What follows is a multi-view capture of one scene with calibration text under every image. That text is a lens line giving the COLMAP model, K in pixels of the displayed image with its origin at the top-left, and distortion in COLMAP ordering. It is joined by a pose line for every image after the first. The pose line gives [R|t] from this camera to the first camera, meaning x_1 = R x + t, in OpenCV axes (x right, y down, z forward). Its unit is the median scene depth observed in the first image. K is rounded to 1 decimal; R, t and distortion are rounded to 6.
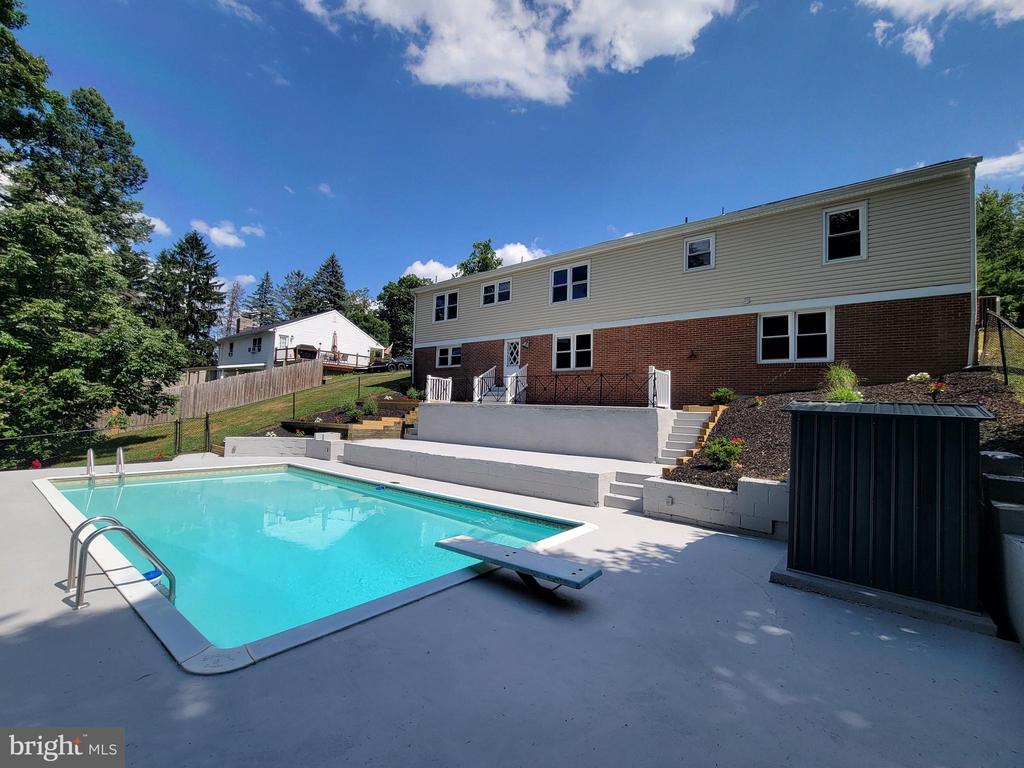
lens RADIAL K [[442.0, 0, 505.0], [0, 442.0, 385.3], [0, 0, 1]] dist [-0.001613, -0.001010]
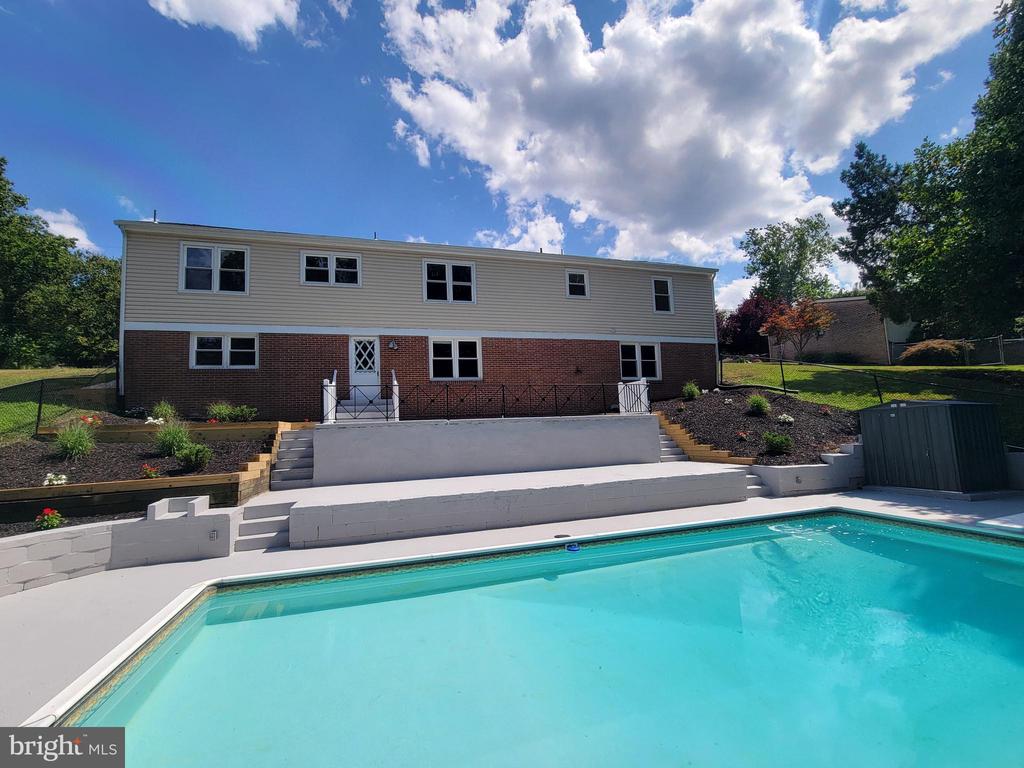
lens RADIAL K [[442.0, 0, 508.2], [0, 442.0, 387.3], [0, 0, 1]] dist [-0.001613, -0.001010]
pose [[0.566257, 0.023449, 0.823895, -0.508679], [0.006190, 0.999446, -0.032700, 0.009674], [-0.824206, 0.023616, 0.565798, 0.408326]]
